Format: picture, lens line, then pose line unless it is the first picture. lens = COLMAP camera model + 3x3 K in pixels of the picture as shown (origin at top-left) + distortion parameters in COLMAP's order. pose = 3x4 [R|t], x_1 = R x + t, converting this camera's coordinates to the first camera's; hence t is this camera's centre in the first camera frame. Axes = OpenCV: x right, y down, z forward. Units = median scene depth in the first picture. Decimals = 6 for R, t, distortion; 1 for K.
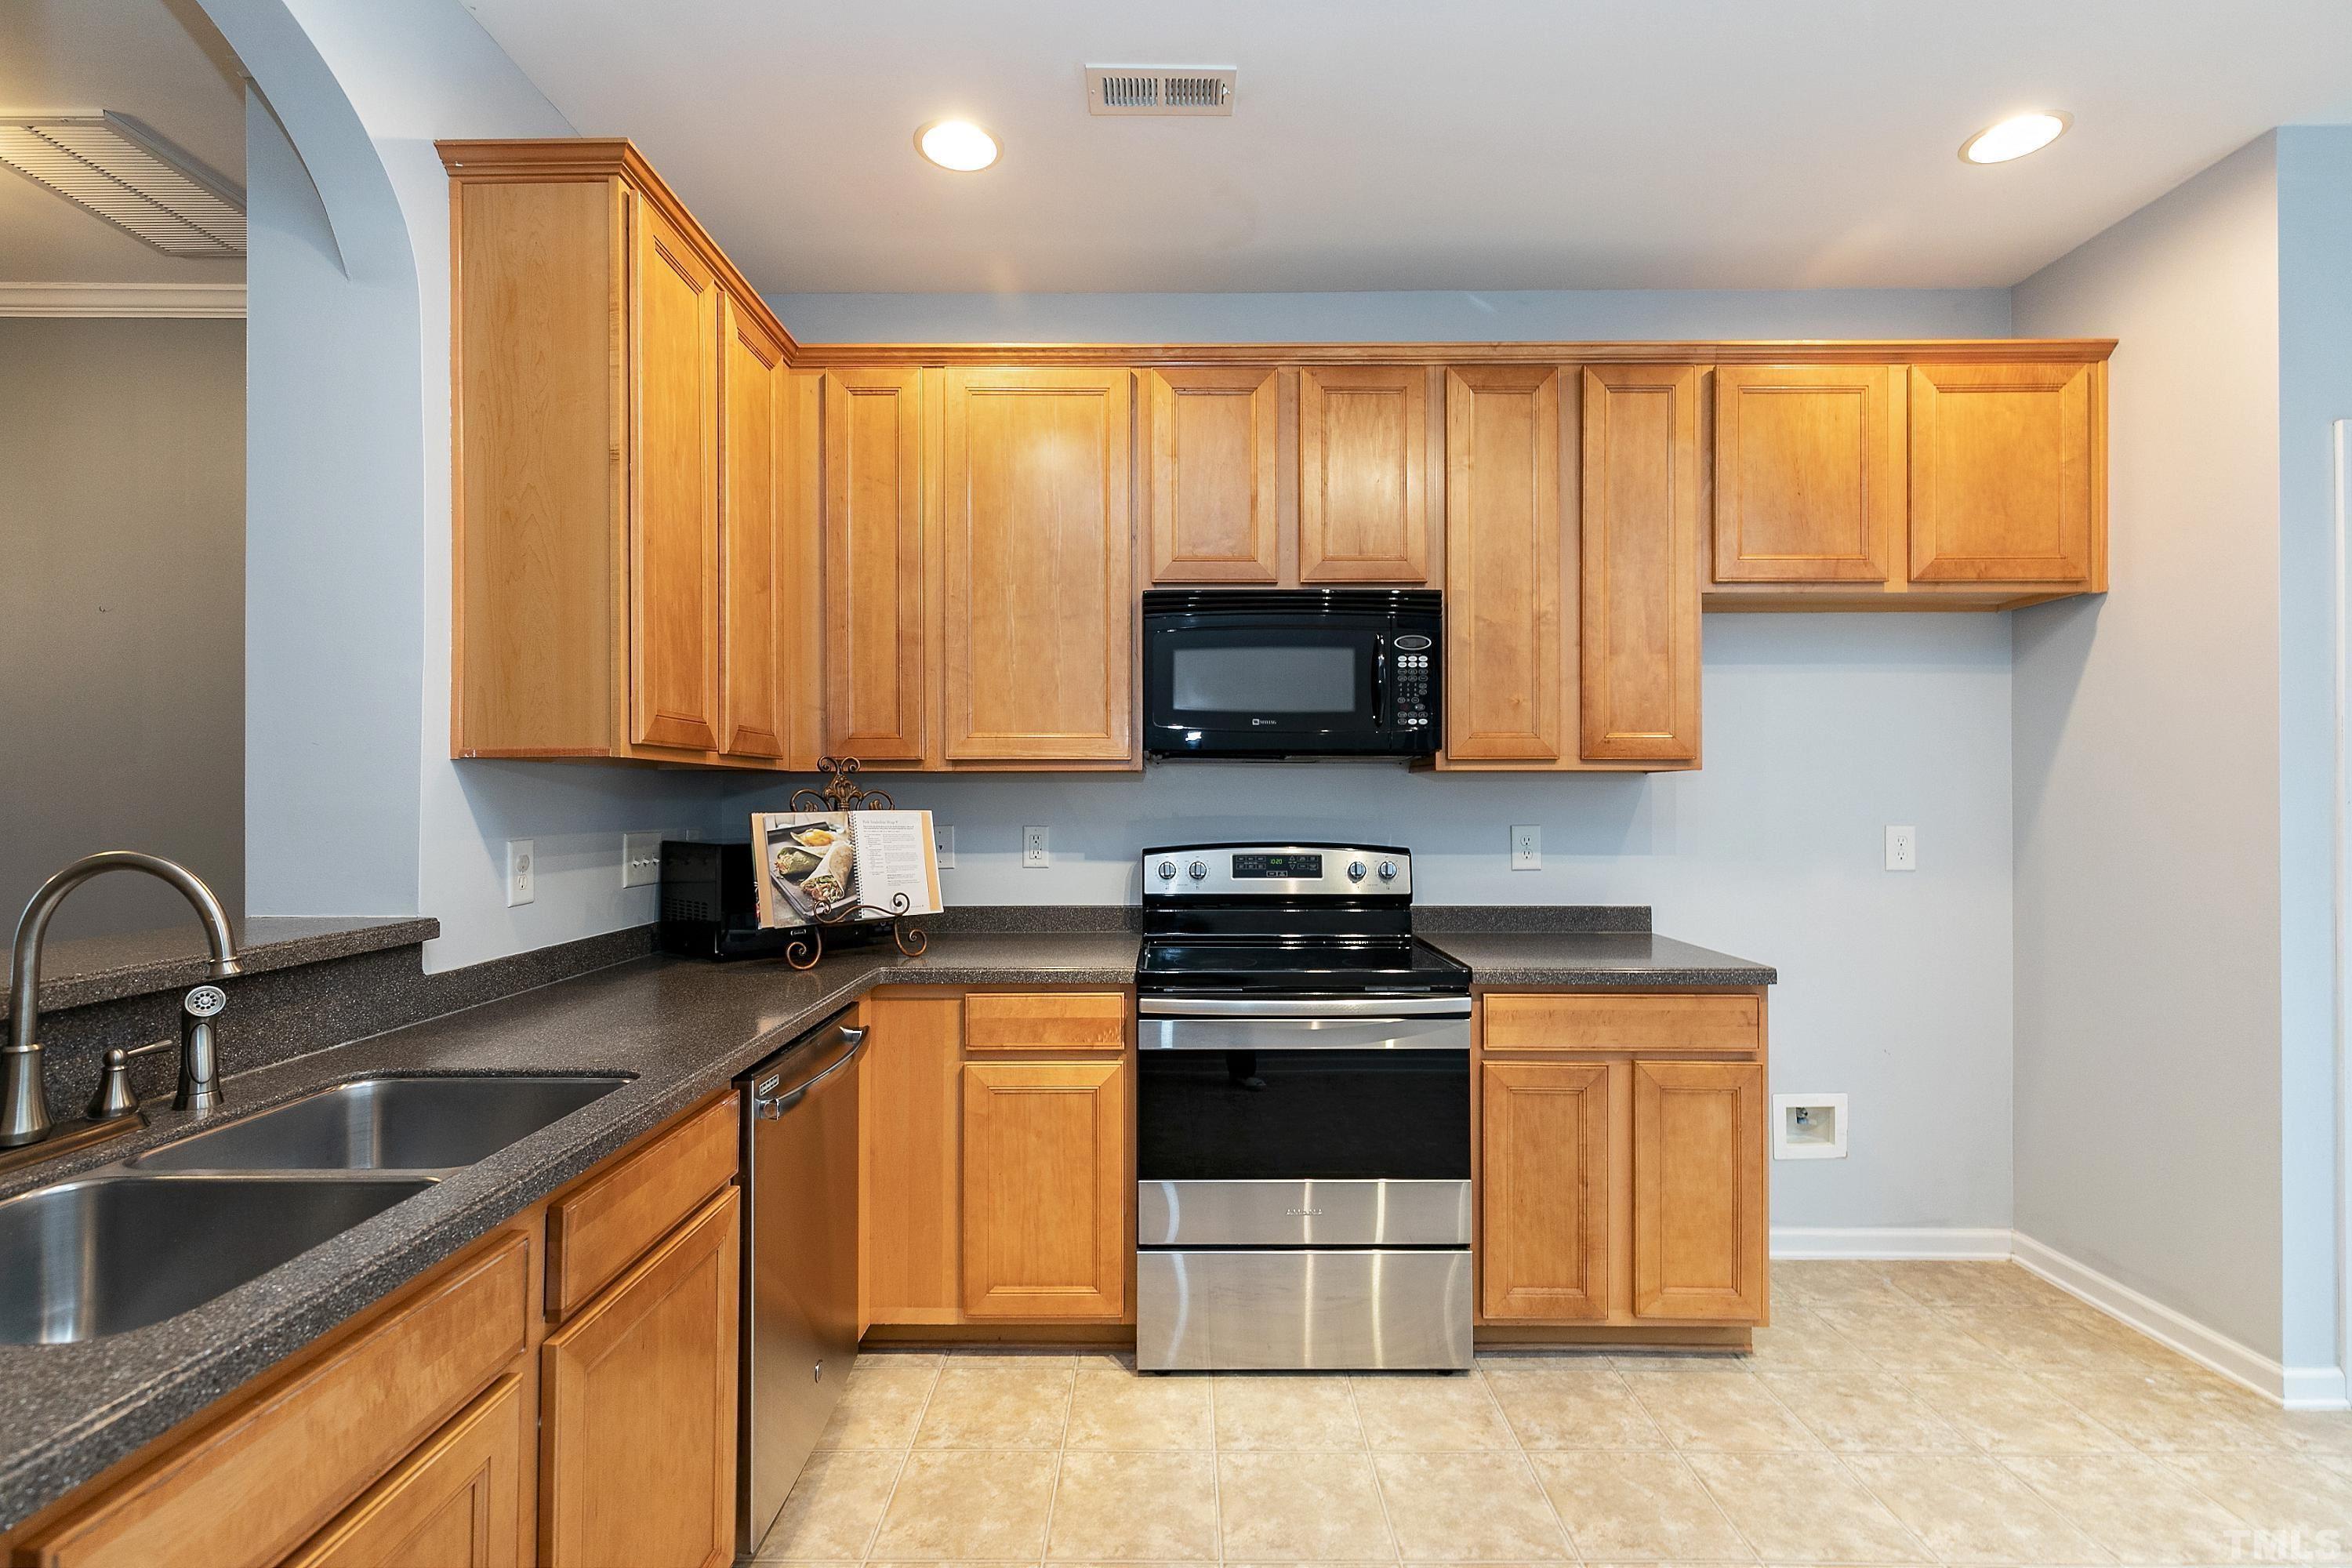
lens RADIAL K [[1064.6, 0, 1163.4], [0, 1064.6, 793.3], [0, 0, 1]] dist [0.006876, -0.000020]
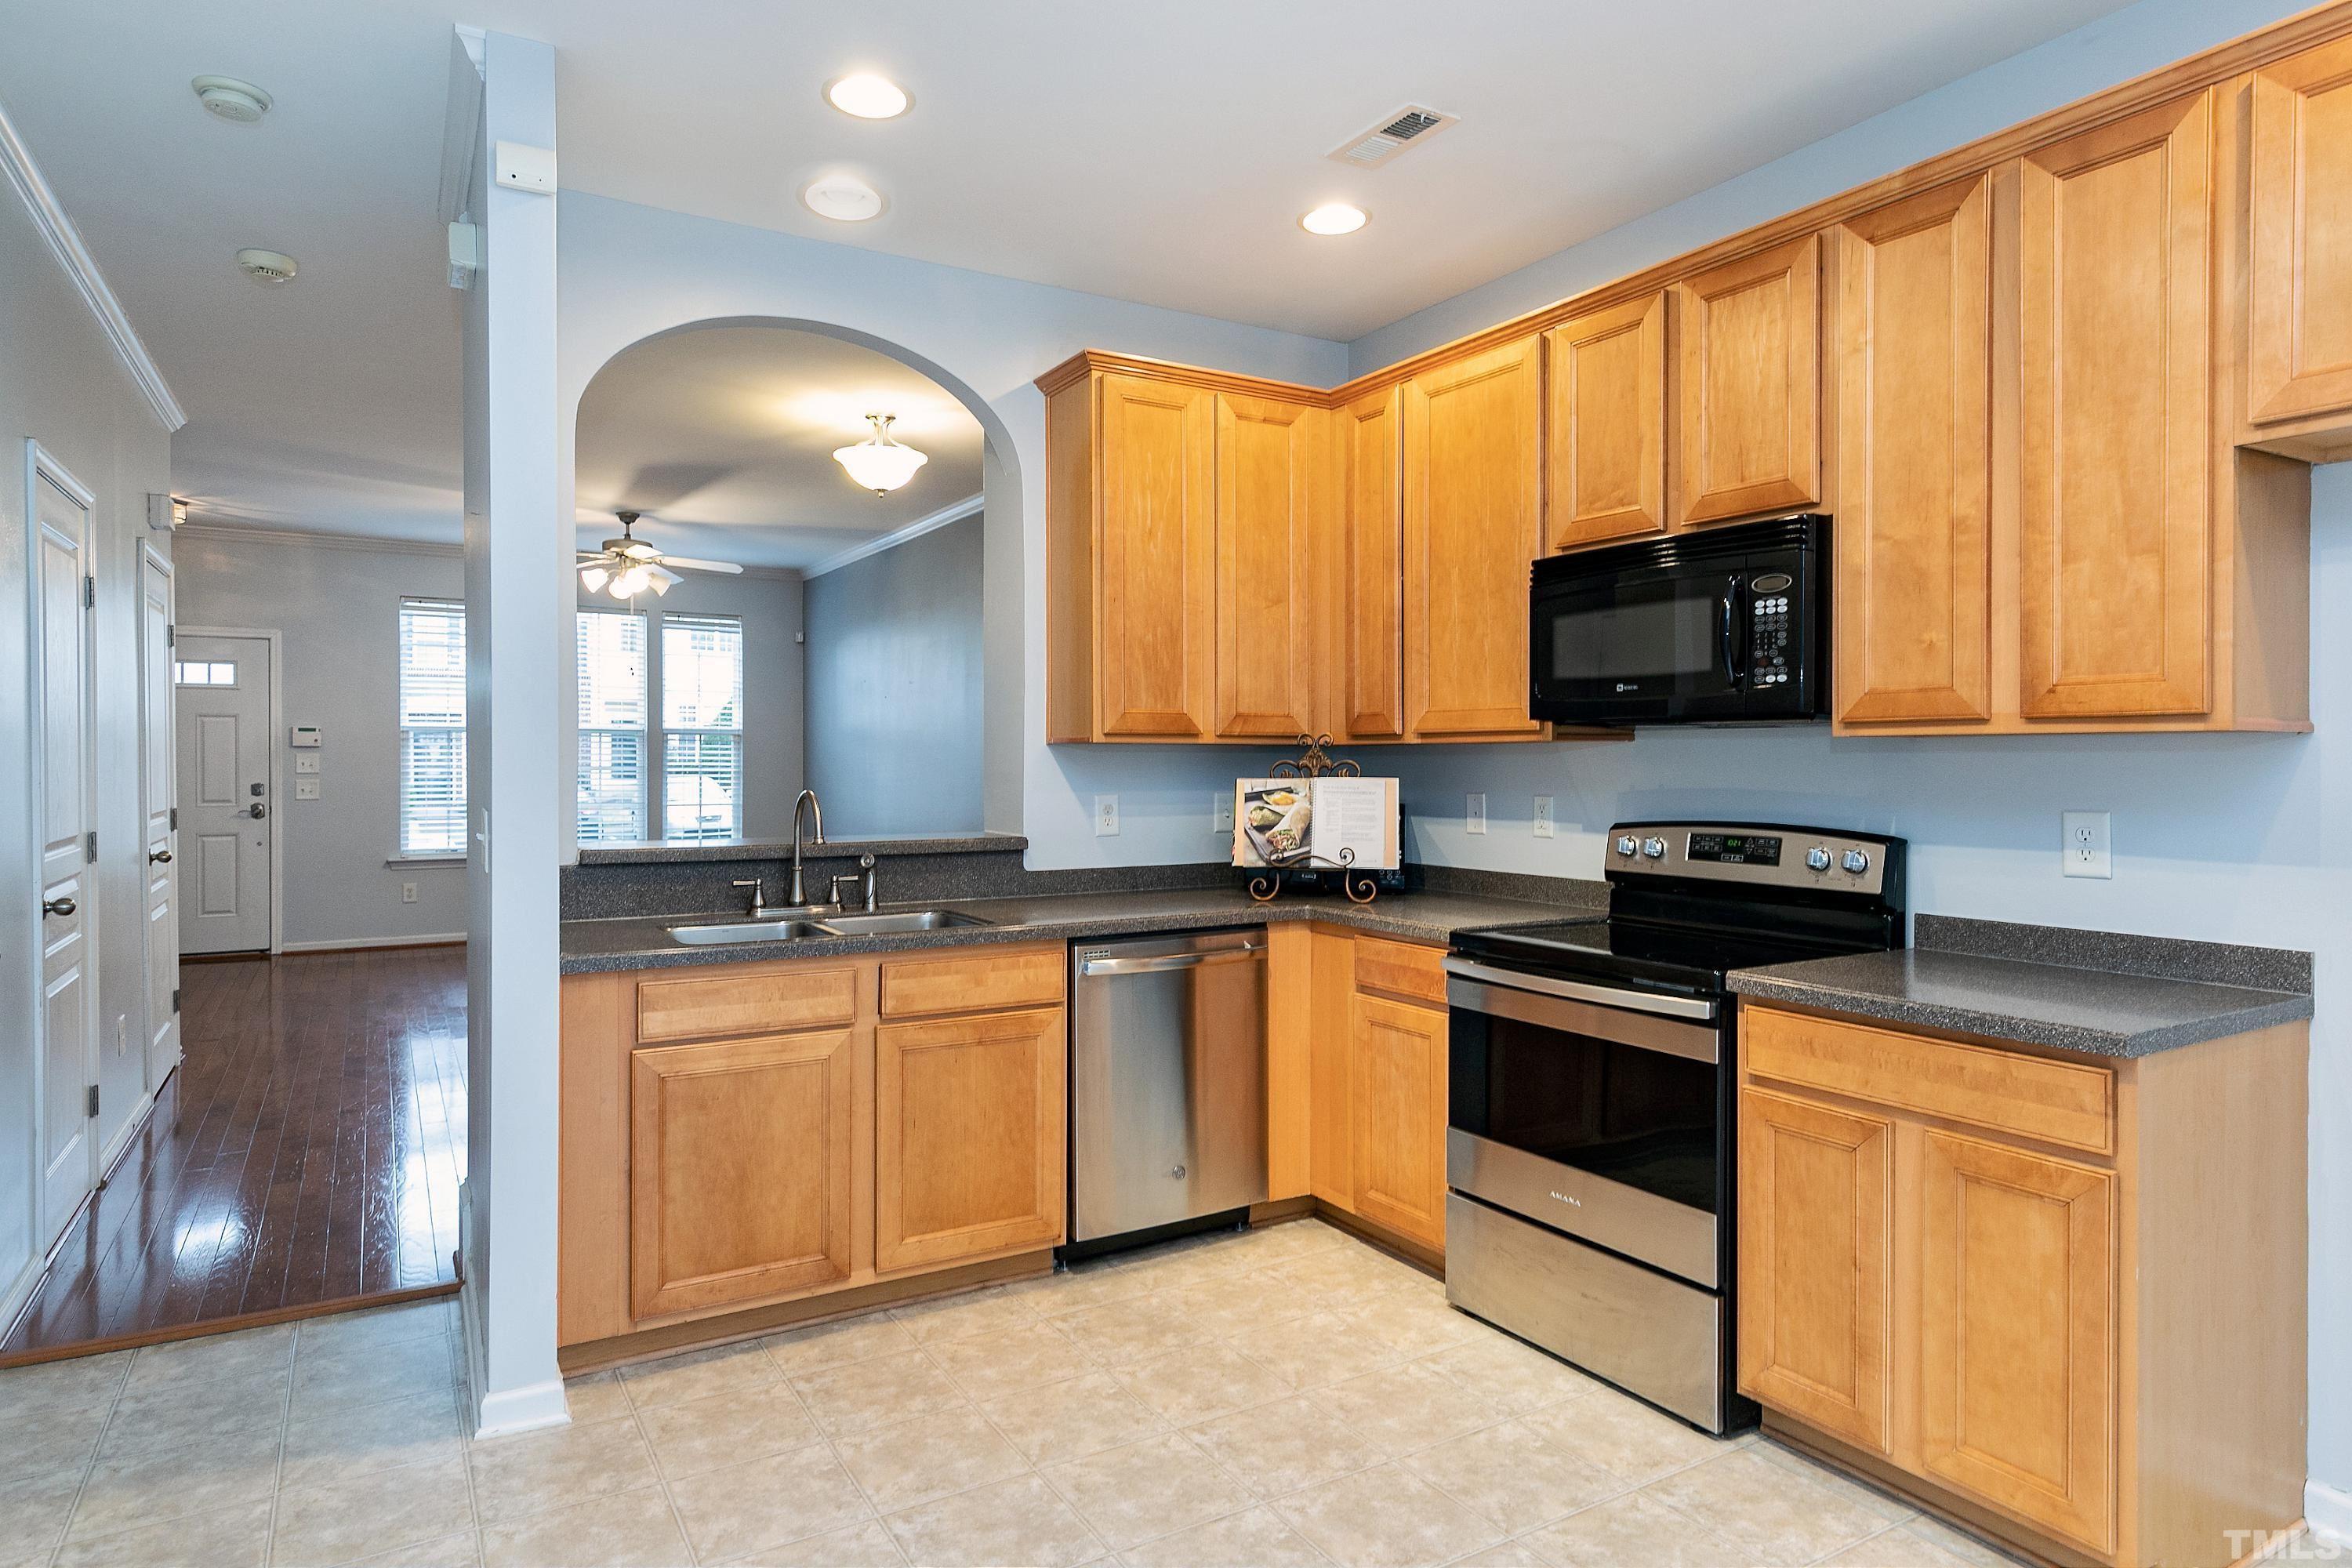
lens RADIAL K [[1379.7, 0, 1176.9], [0, 1379.7, 773.9], [0, 0, 1]] dist [0.003811, -0.000547]
pose [[0.505532, 0.010215, -0.862747, 0.927203], [0.004987, 0.999879, 0.014760, -0.011556], [0.862793, -0.011764, 0.505420, 0.058739]]
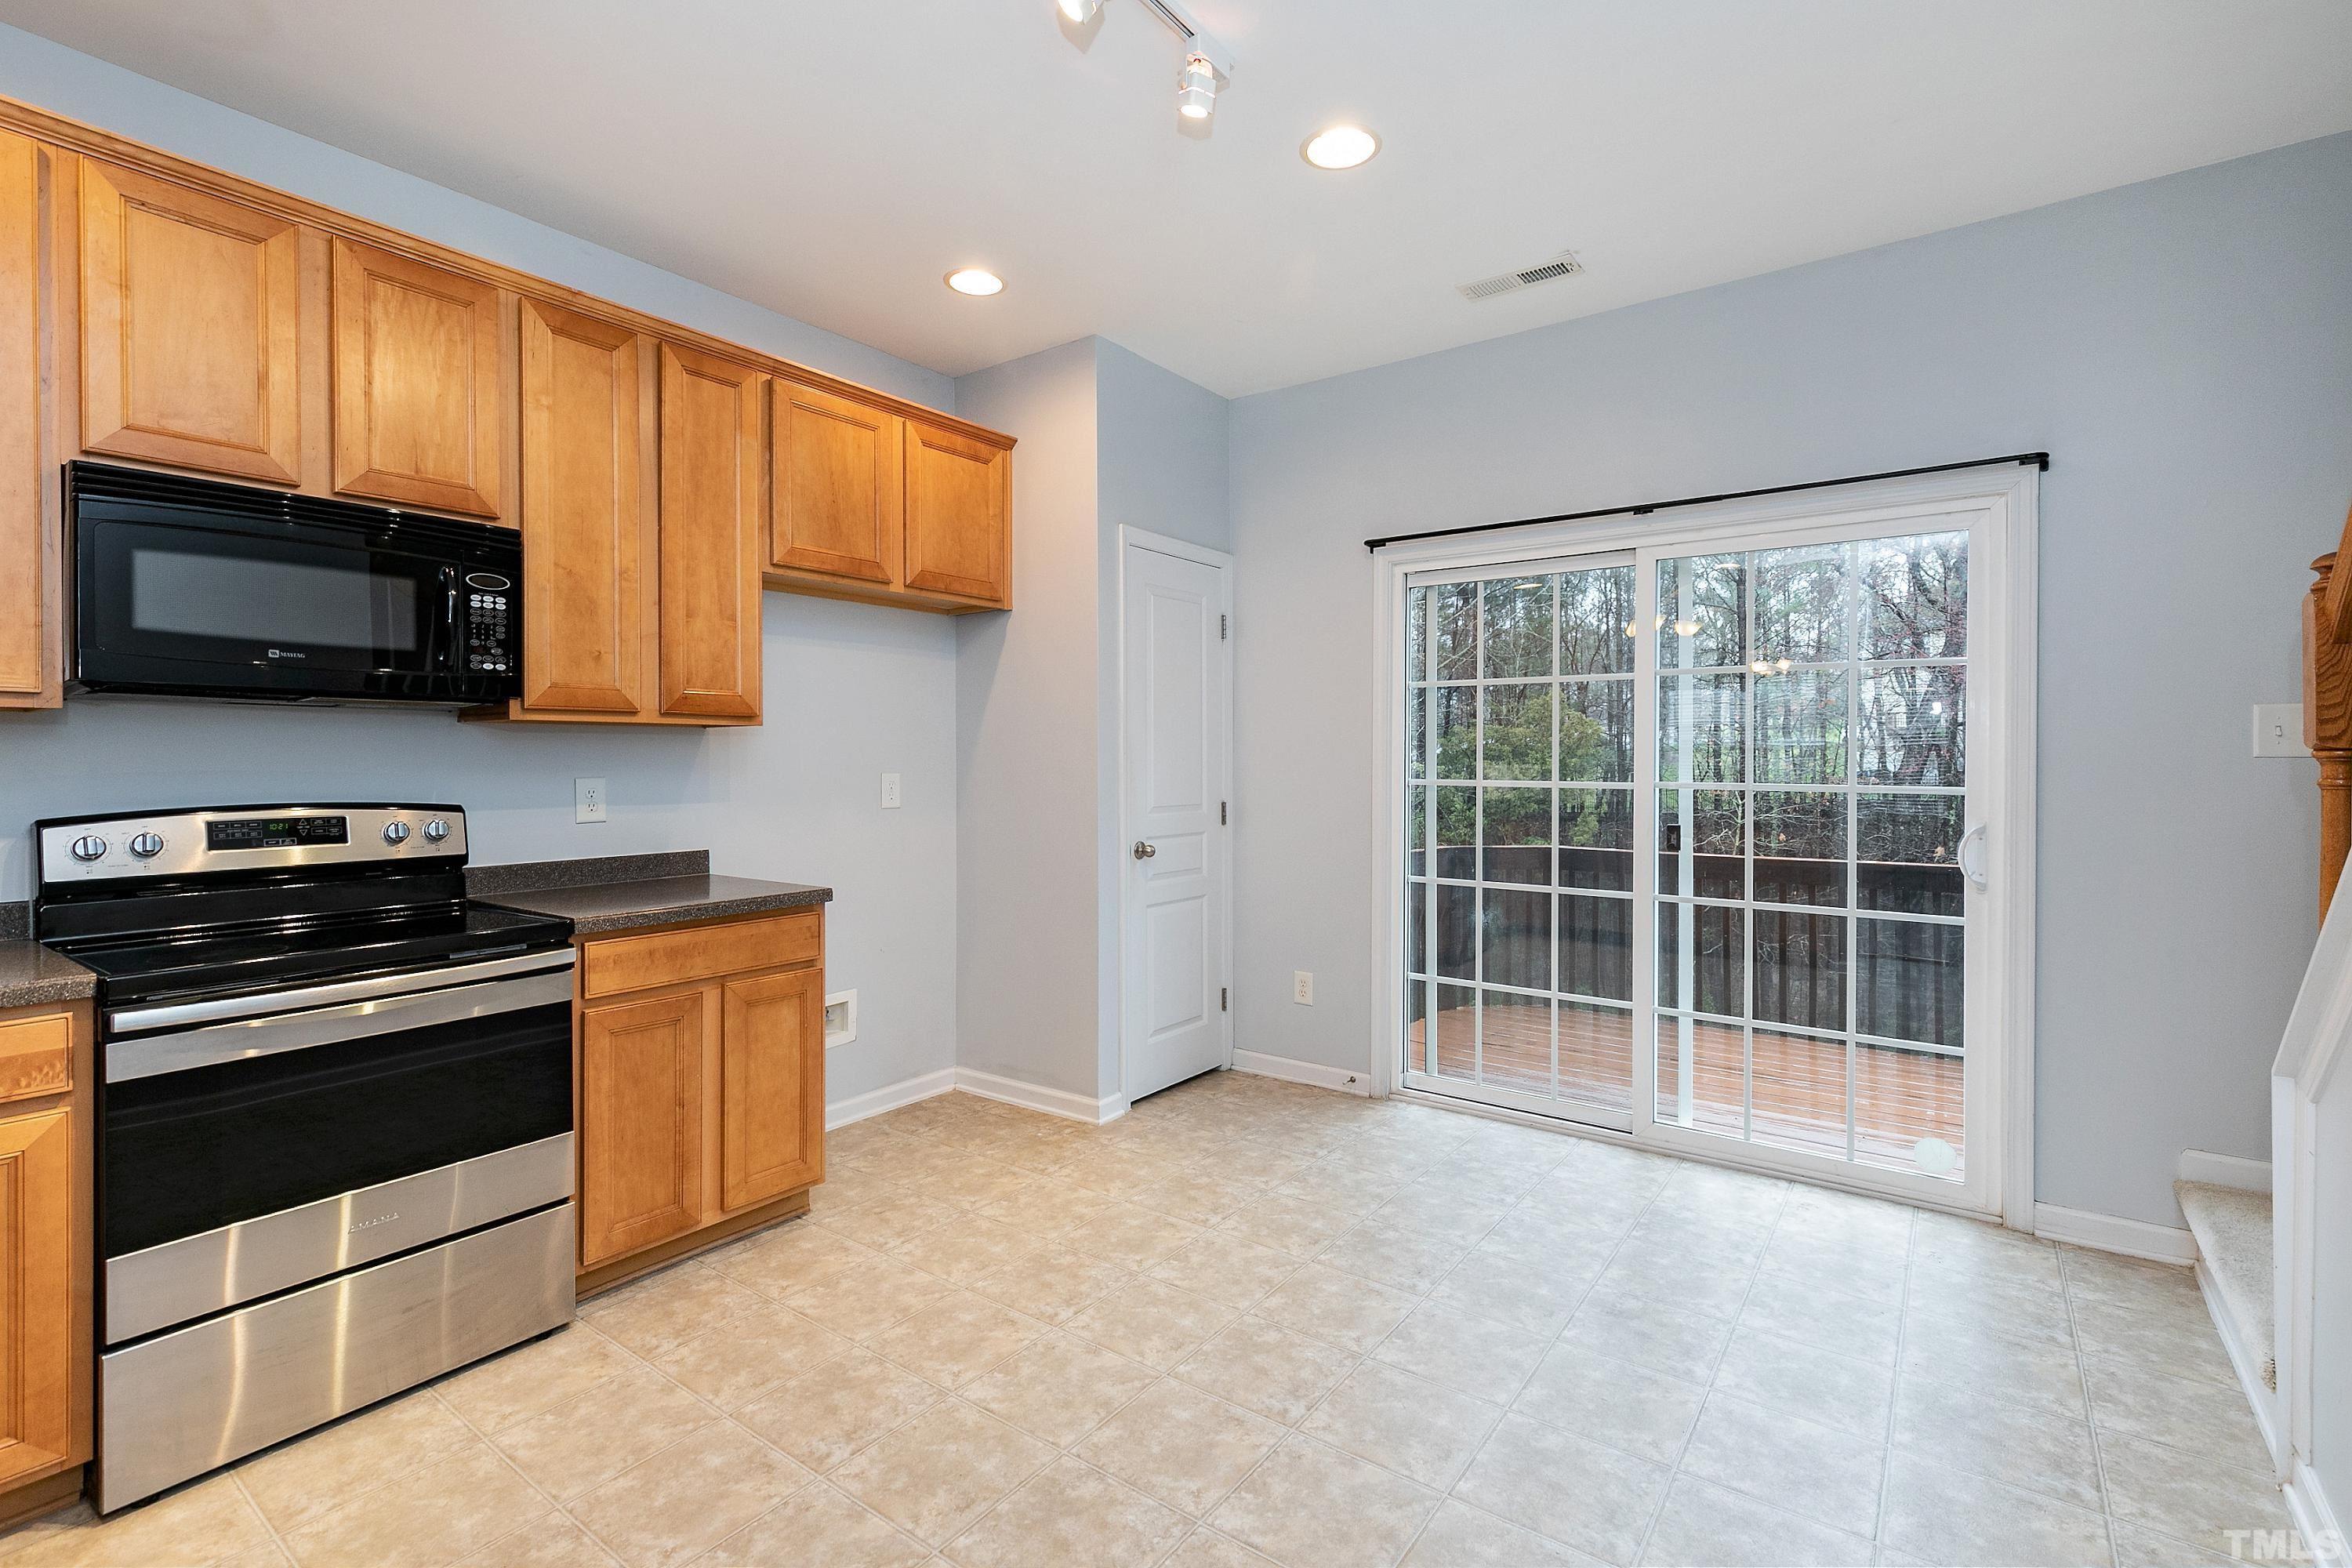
lens RADIAL K [[1074.1, 0, 1180.6], [0, 1074.1, 759.5], [0, 0, 1]] dist [0.010501, -0.000646]
pose [[0.584954, -0.002807, 0.811061, -0.177820], [-0.001458, 0.999989, 0.004513, 0.009021], [-0.811065, -0.003822, 0.584944, -0.044343]]
